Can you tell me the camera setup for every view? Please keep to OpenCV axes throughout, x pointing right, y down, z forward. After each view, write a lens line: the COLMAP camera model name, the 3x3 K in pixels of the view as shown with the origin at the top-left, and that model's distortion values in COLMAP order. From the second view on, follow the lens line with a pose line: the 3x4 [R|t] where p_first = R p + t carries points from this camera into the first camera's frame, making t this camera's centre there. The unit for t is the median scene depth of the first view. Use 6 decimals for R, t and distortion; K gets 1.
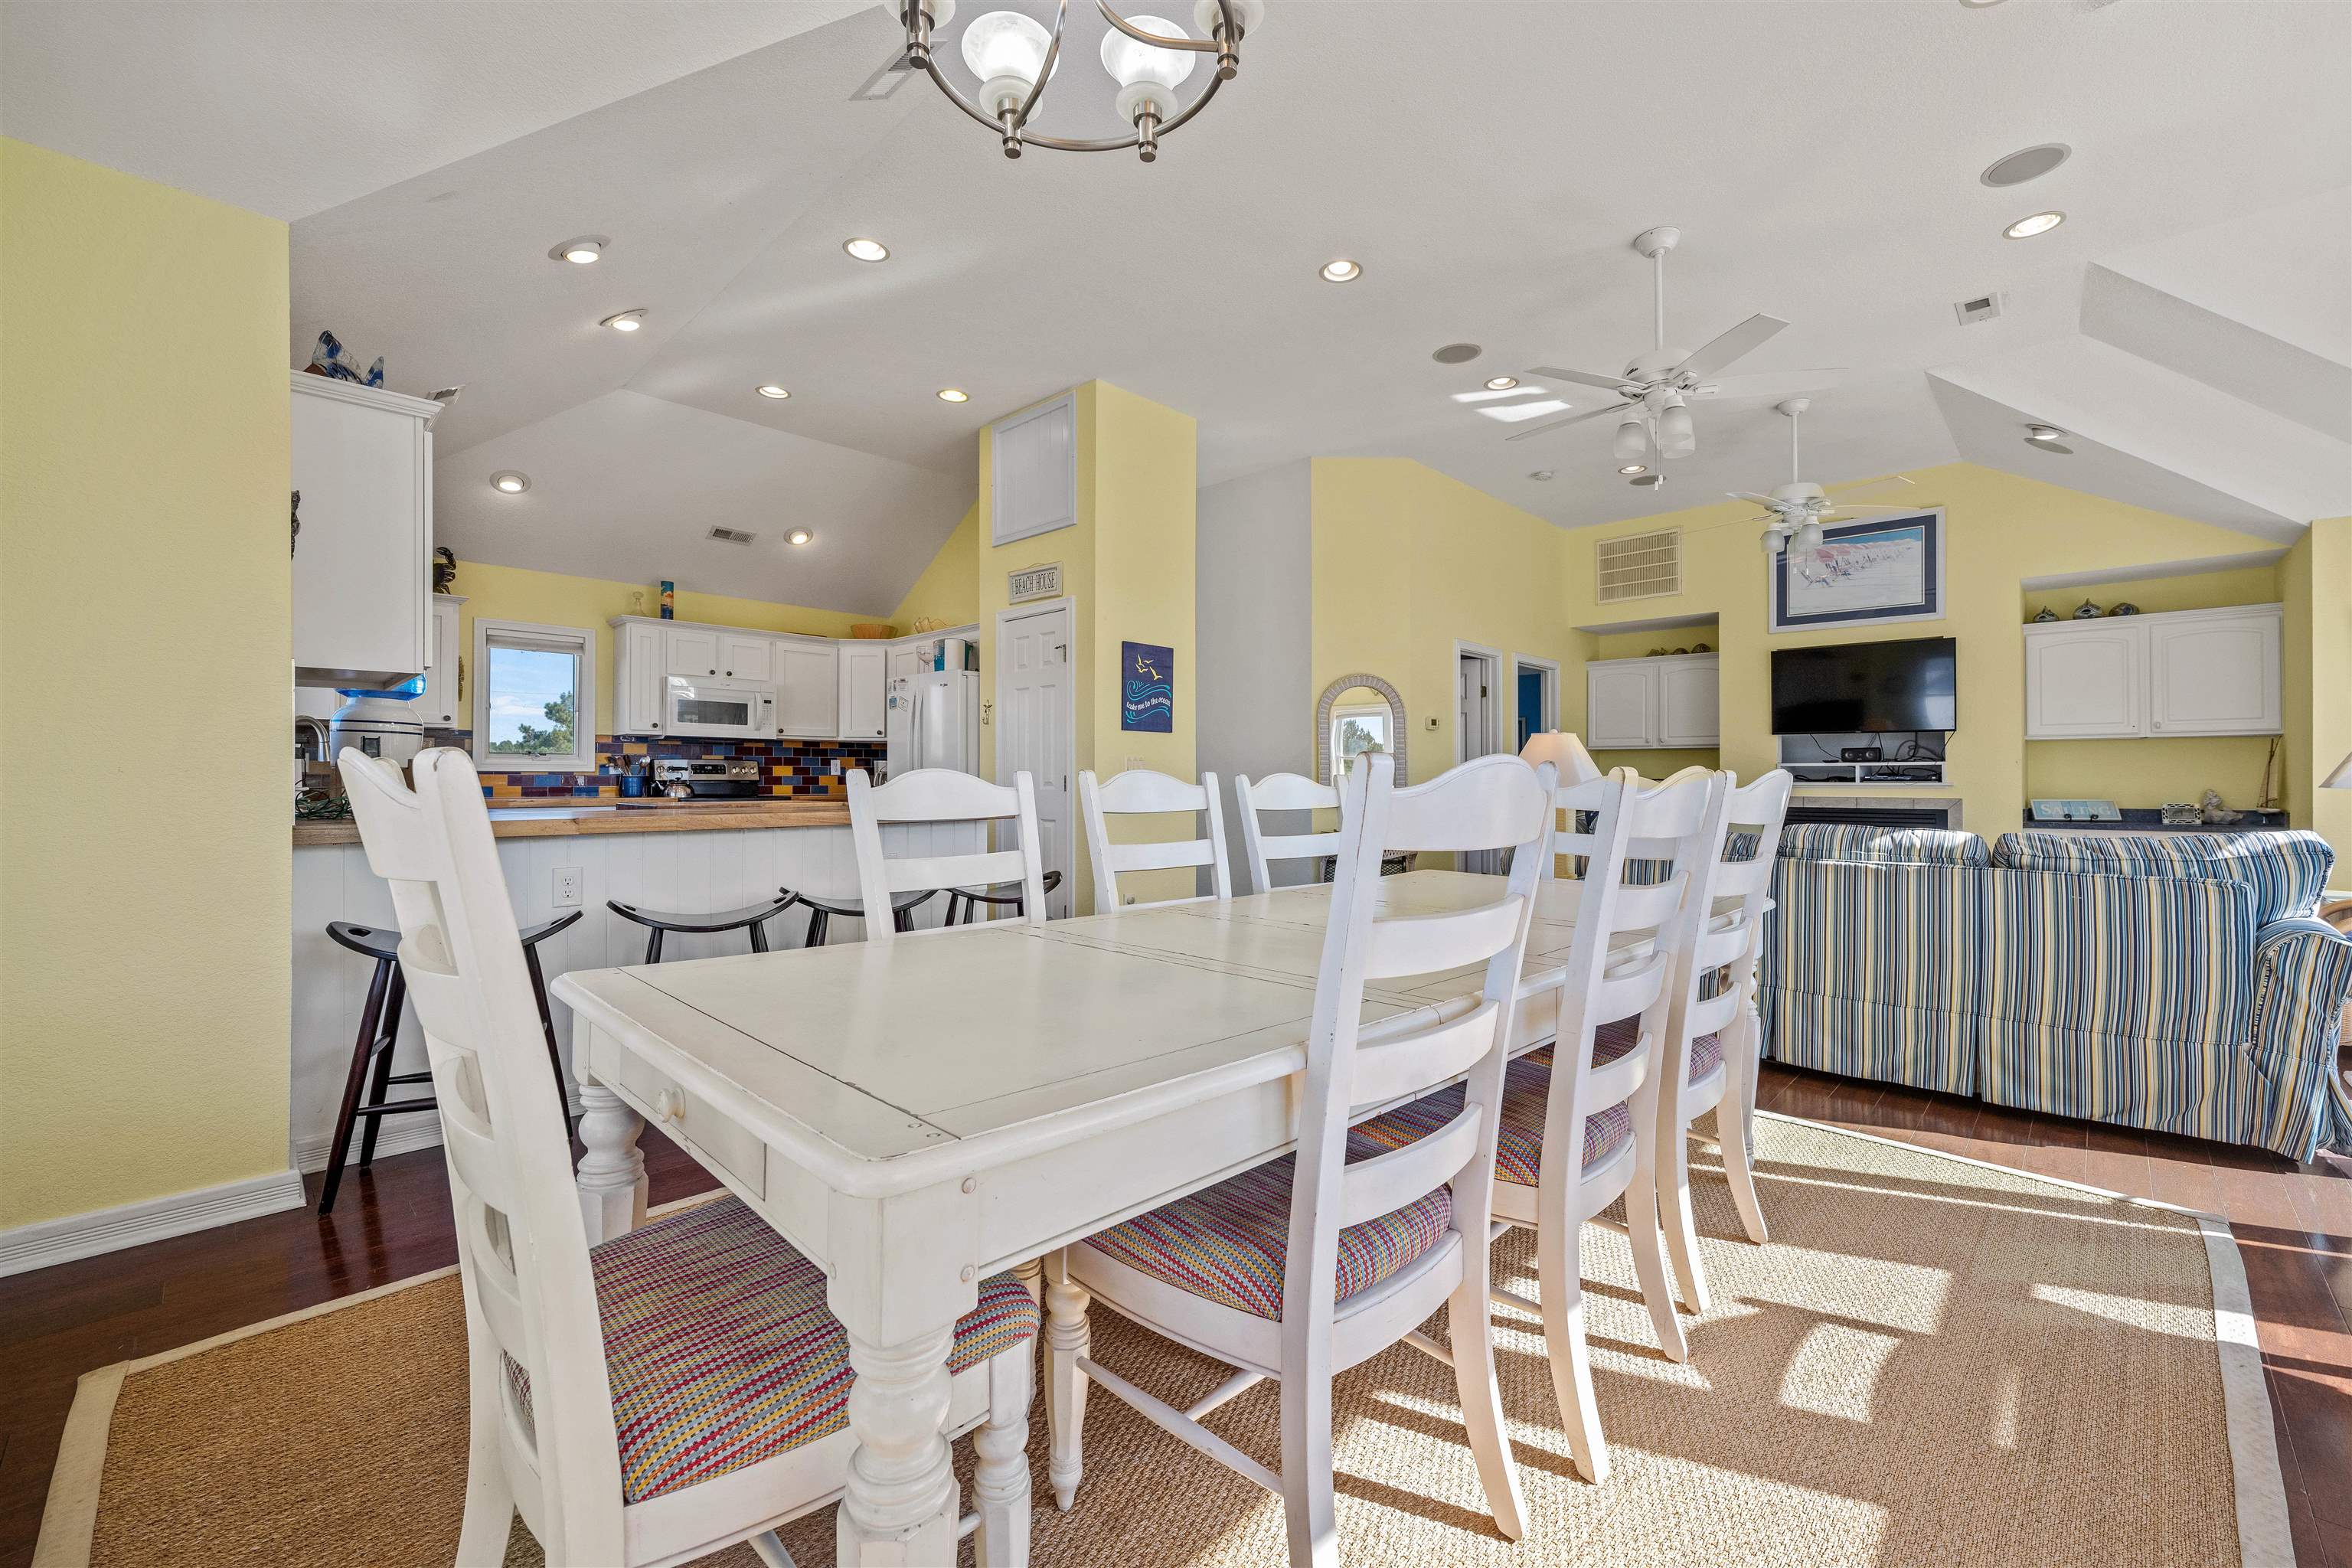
lens RADIAL K [[942.4, 0, 1180.6], [0, 942.4, 774.7], [0, 0, 1]] dist [0.001572, -0.000010]
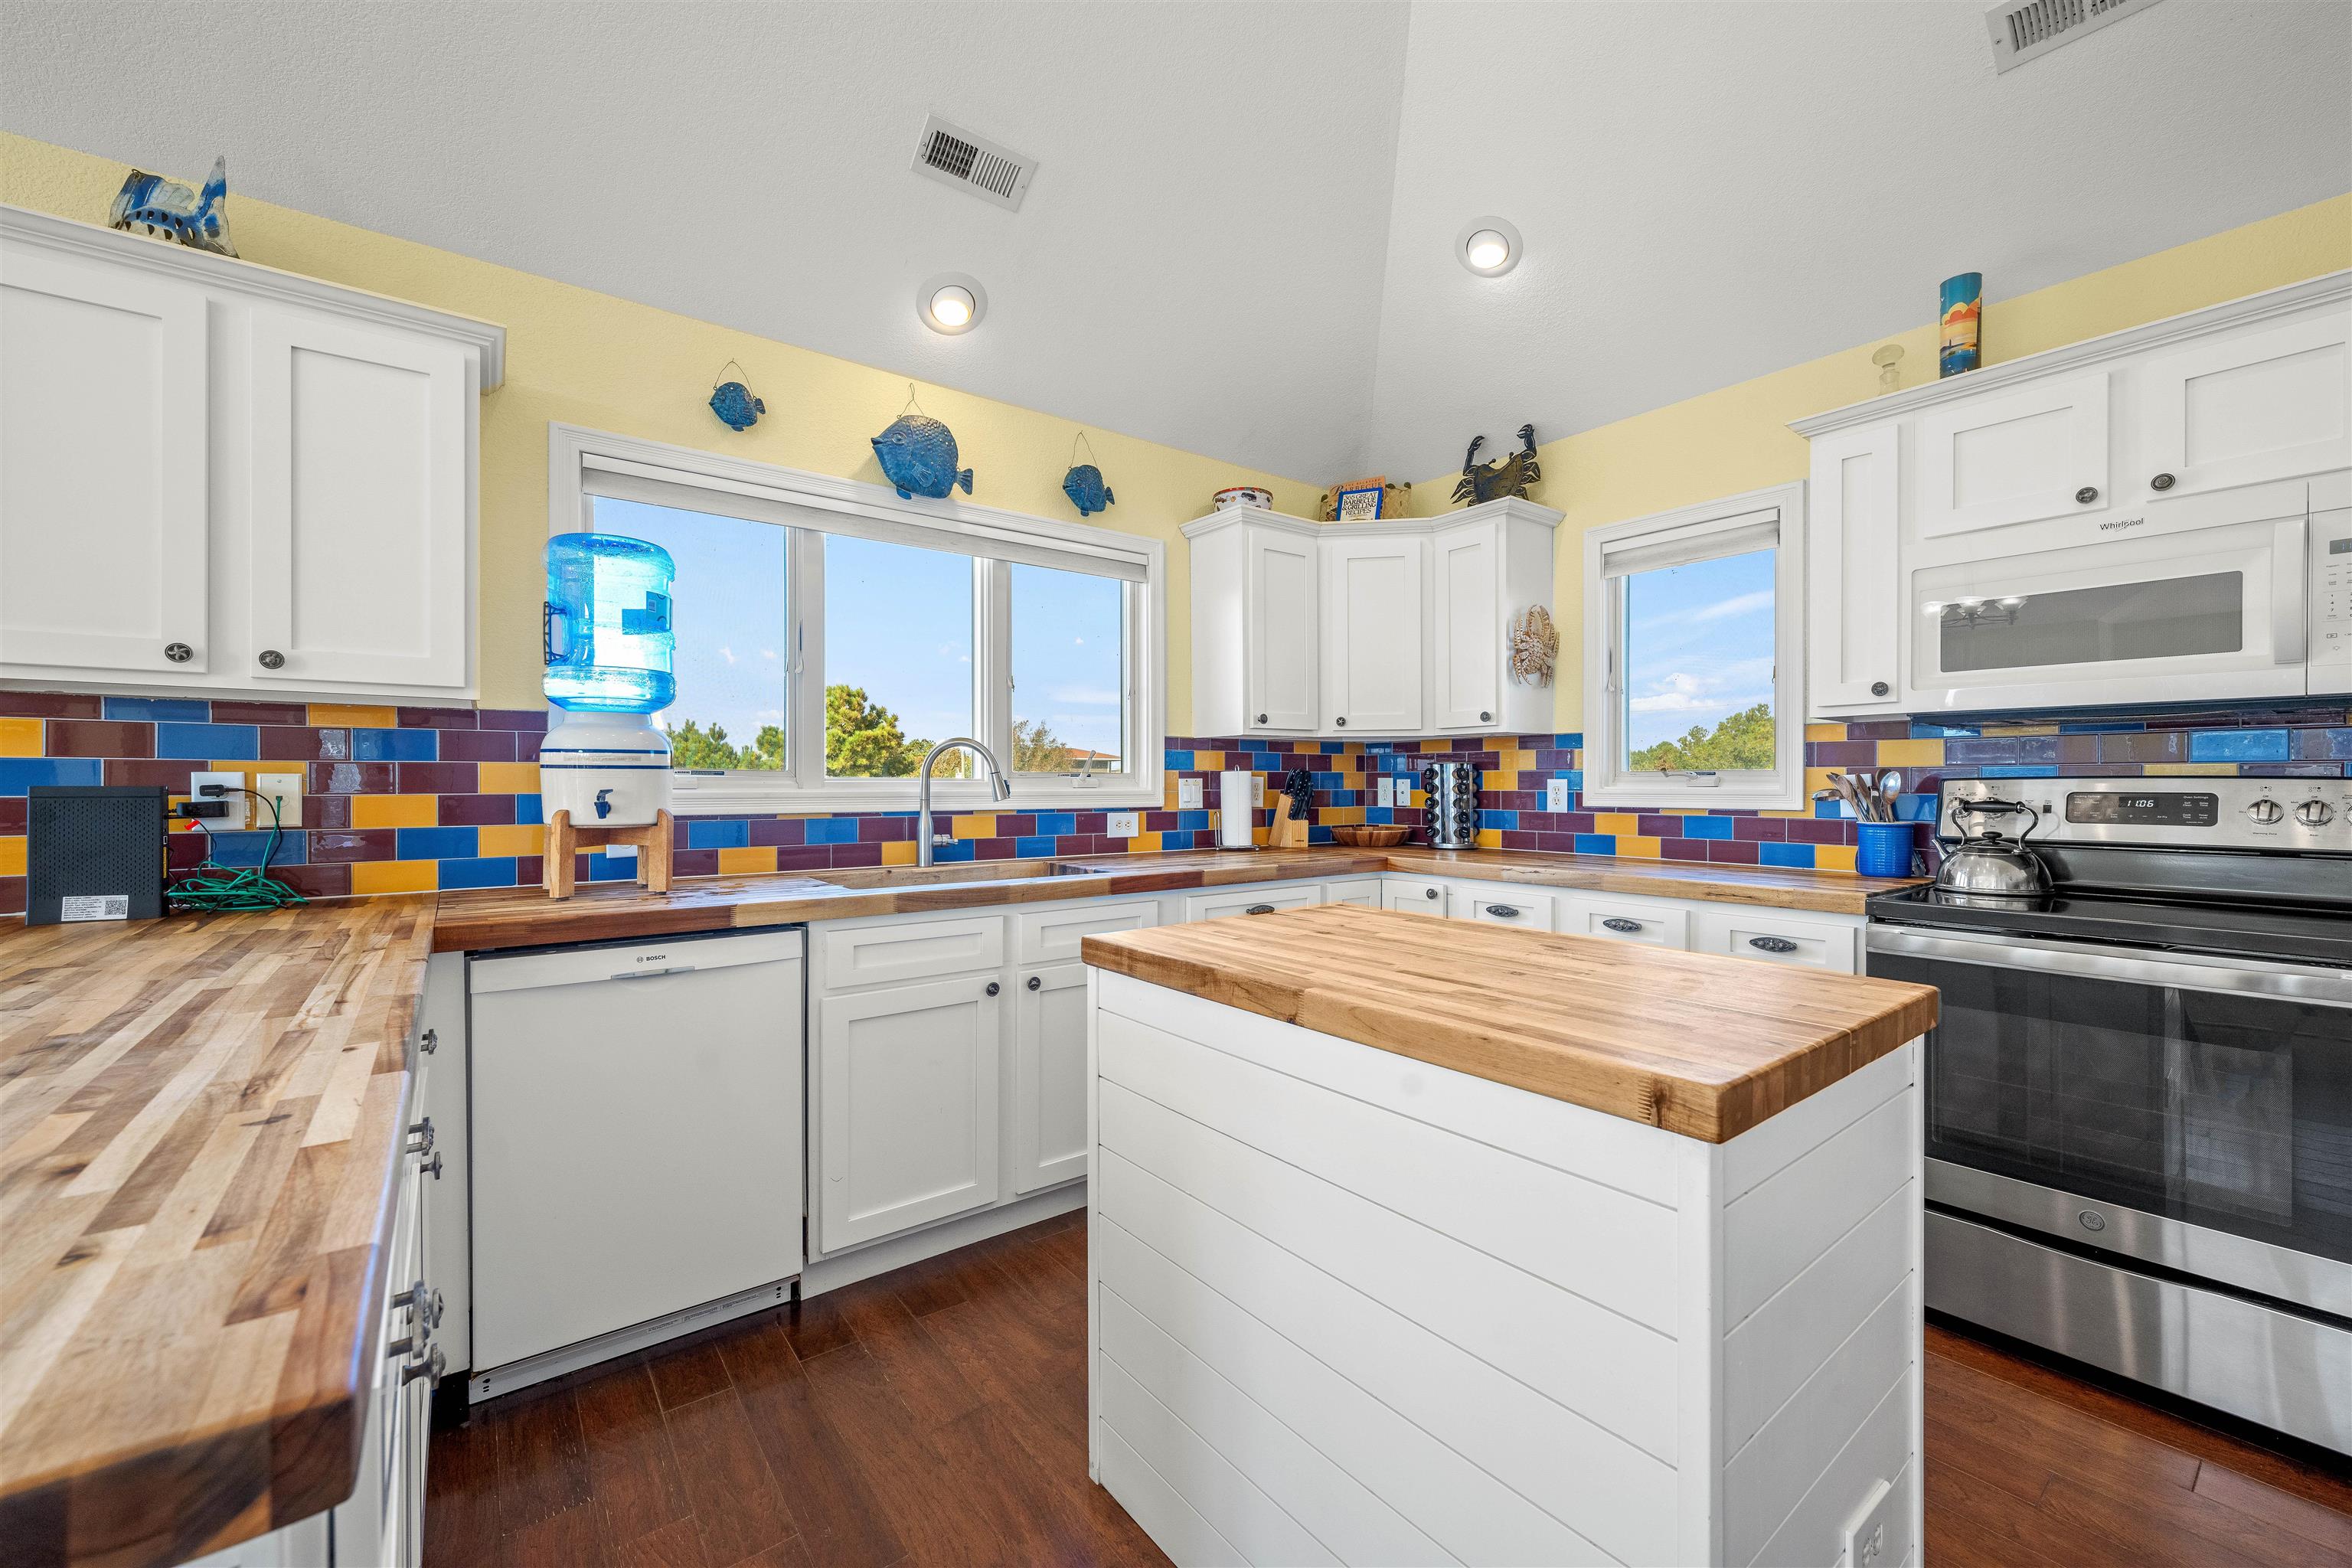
lens RADIAL K [[939.7, 0, 1179.8], [0, 939.7, 792.7], [0, 0, 1]] dist [0.002095, 0.000119]
pose [[-0.148568, 0.007476, -0.988874, -0.151068], [0.005085, 0.999964, 0.006796, -0.015489], [0.988889, -0.004019, -0.148601, 0.769820]]
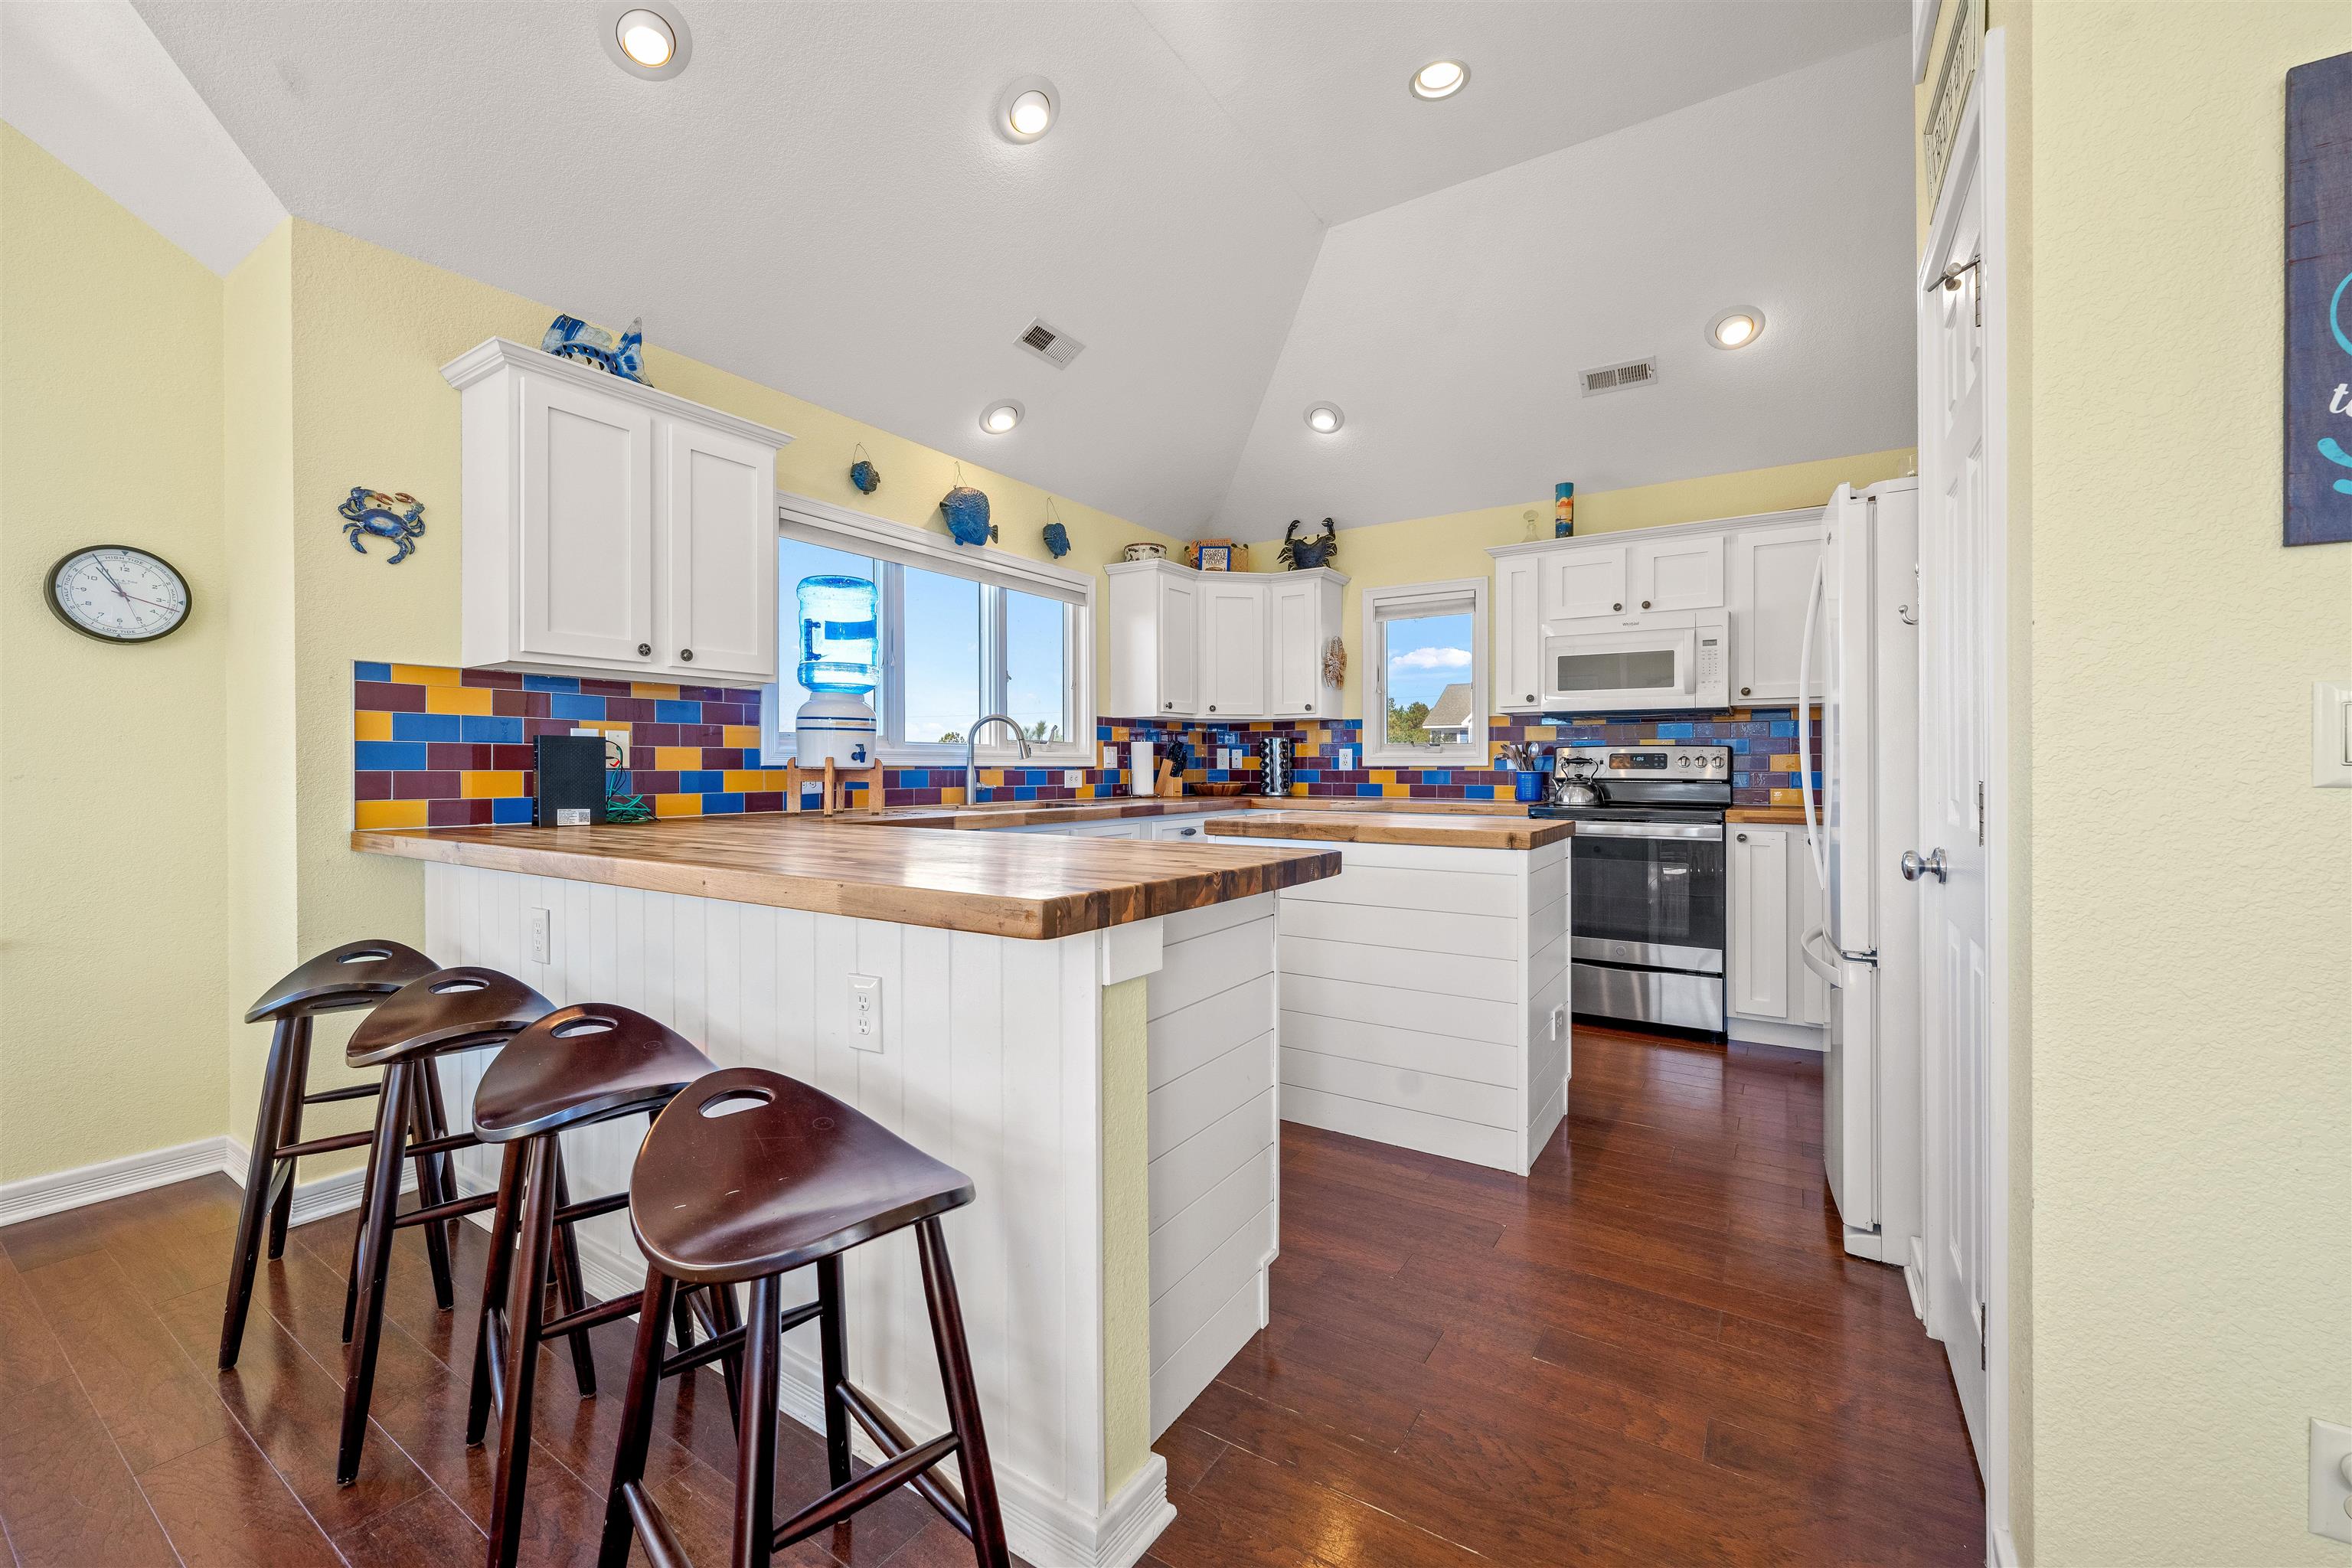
lens RADIAL K [[942.4, 0, 1180.6], [0, 942.4, 774.7], [0, 0, 1]] dist [0.001572, -0.000010]
pose [[0.190938, 0.006246, -0.981582, 0.068194], [0.004365, 0.999964, 0.007212, -0.002670], [0.981592, -0.005662, 0.190904, 0.606320]]
